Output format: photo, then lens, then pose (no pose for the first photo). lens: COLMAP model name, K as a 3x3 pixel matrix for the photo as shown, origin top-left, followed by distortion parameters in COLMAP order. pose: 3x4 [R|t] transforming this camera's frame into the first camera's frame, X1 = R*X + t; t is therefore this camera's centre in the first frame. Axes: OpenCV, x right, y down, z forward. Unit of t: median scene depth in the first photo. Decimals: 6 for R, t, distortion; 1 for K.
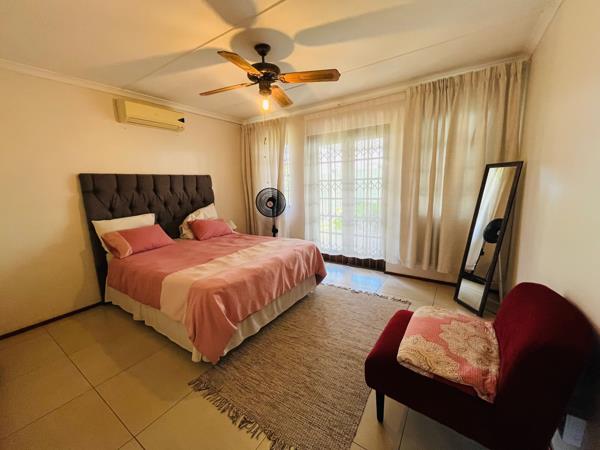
lens RADIAL K [[241.9, 0, 296.2], [0, 241.9, 225.0], [0, 0, 1]] dist [-0.001720, -0.000345]
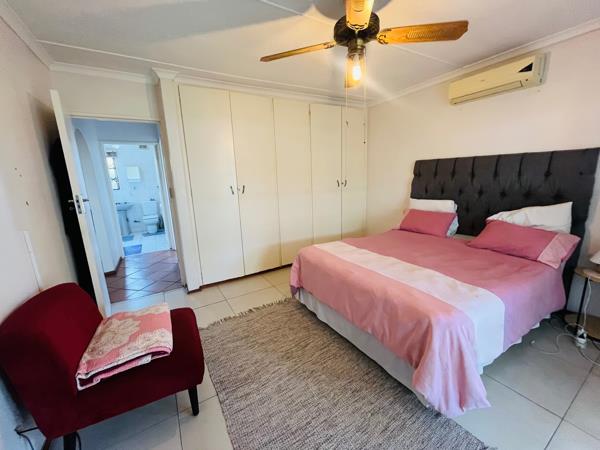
lens RADIAL K [[241.9, 0, 296.2], [0, 241.9, 225.0], [0, 0, 1]] dist [-0.001720, -0.000345]
pose [[-0.424580, 0.227052, -0.876458, 0.587130], [-0.106699, 0.948751, 0.297468, -0.203807], [0.899081, 0.219816, -0.378594, 0.995614]]
